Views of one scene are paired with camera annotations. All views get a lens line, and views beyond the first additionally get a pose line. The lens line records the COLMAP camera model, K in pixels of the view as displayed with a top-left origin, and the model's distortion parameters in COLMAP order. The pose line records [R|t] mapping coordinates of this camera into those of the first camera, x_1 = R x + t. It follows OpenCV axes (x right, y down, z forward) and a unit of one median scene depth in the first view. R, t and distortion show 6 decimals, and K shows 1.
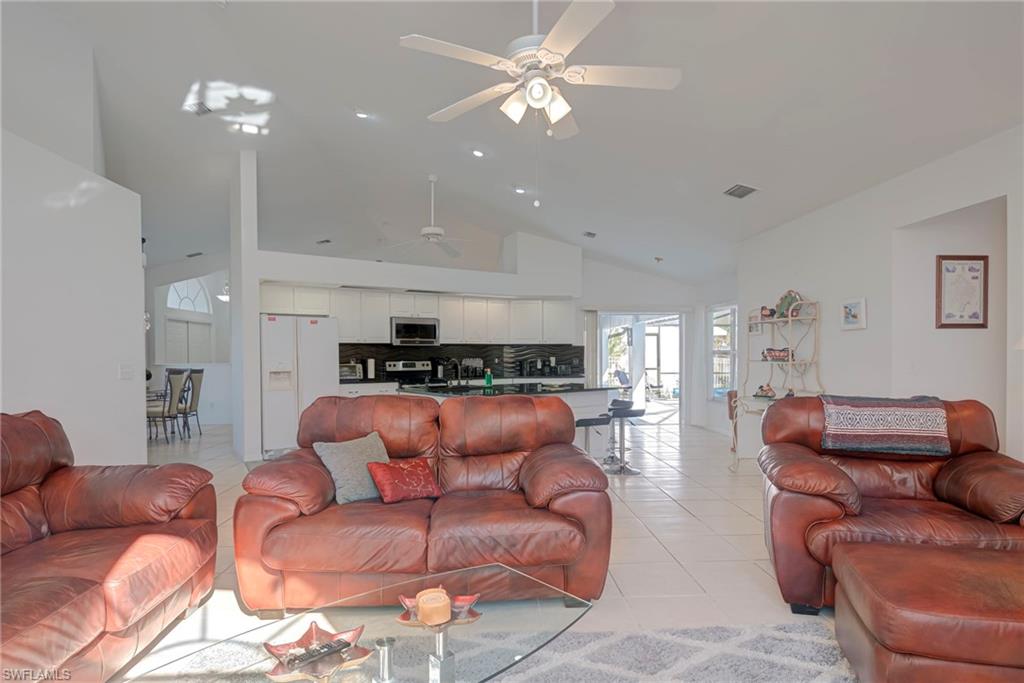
lens RADIAL K [[547.4, 0, 511.5], [0, 547.4, 353.7], [0, 0, 1]] dist [0.019098, -0.026589]
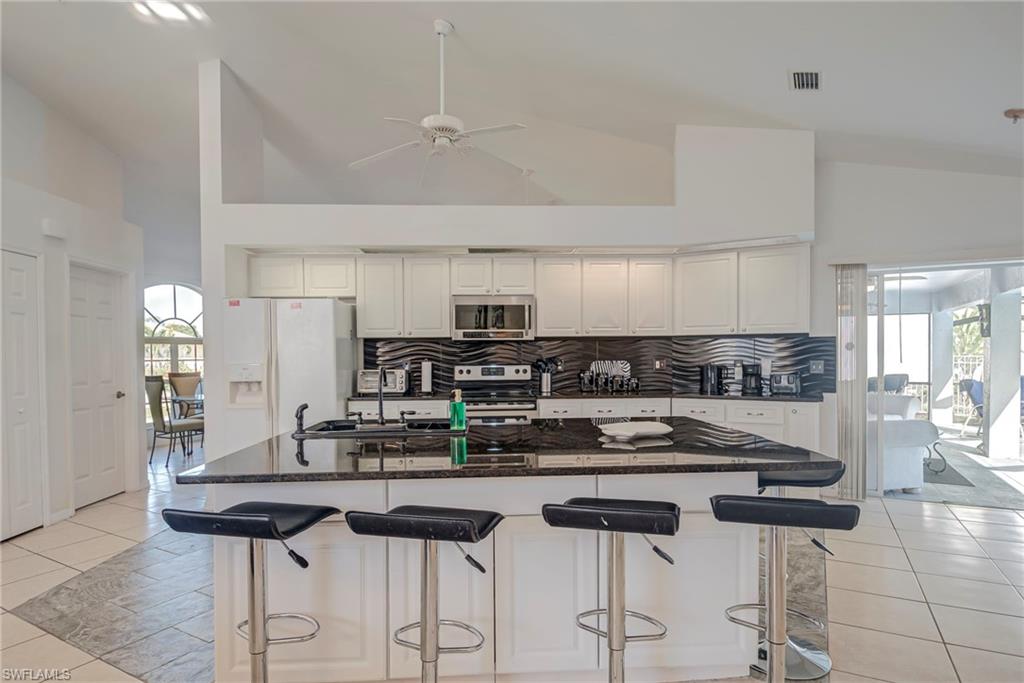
lens RADIAL K [[547.4, 0, 511.5], [0, 547.4, 353.7], [0, 0, 1]] dist [0.019098, -0.026589]
pose [[0.850394, 0.000460, -0.526146, 0.165041], [0.002777, 0.999982, 0.005364, -0.002911], [0.526139, -0.006023, 0.850377, 0.478874]]
